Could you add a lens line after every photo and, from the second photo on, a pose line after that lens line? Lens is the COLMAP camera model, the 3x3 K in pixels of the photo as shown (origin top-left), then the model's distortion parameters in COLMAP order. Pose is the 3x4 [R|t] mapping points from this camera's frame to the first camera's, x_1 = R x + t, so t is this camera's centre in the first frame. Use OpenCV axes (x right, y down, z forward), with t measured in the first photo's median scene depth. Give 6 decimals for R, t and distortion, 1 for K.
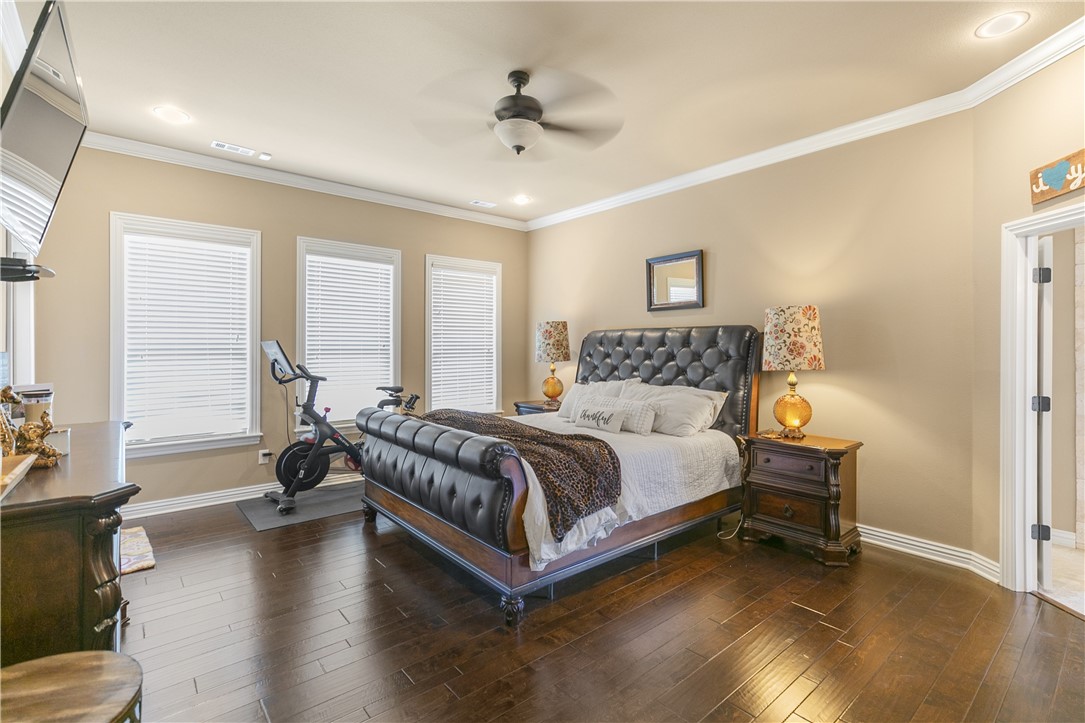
lens RADIAL K [[506.4, 0, 542.8], [0, 506.4, 352.5], [0, 0, 1]] dist [0.003268, -0.001012]
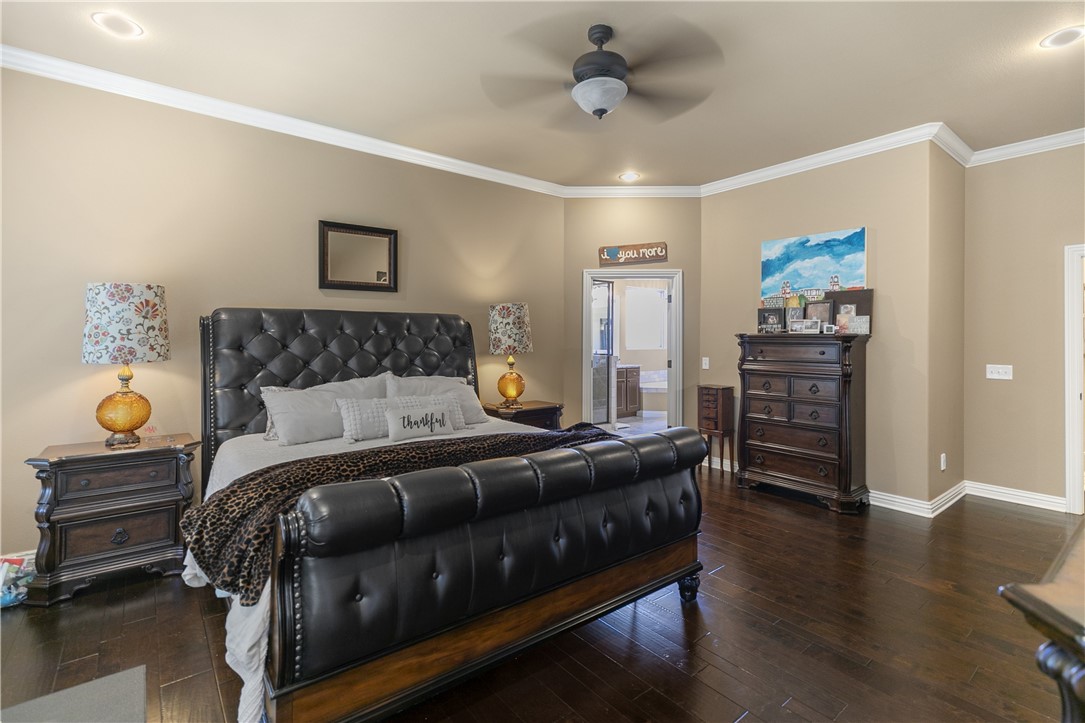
lens RADIAL K [[506.4, 0, 535.2], [0, 506.4, 342.4], [0, 0, 1]] dist [0.003268, -0.001012]
pose [[0.028698, -0.016168, 0.999457, -0.612466], [0.006358, 0.999852, 0.015992, -0.008842], [-0.999568, 0.005896, 0.028796, 0.707559]]
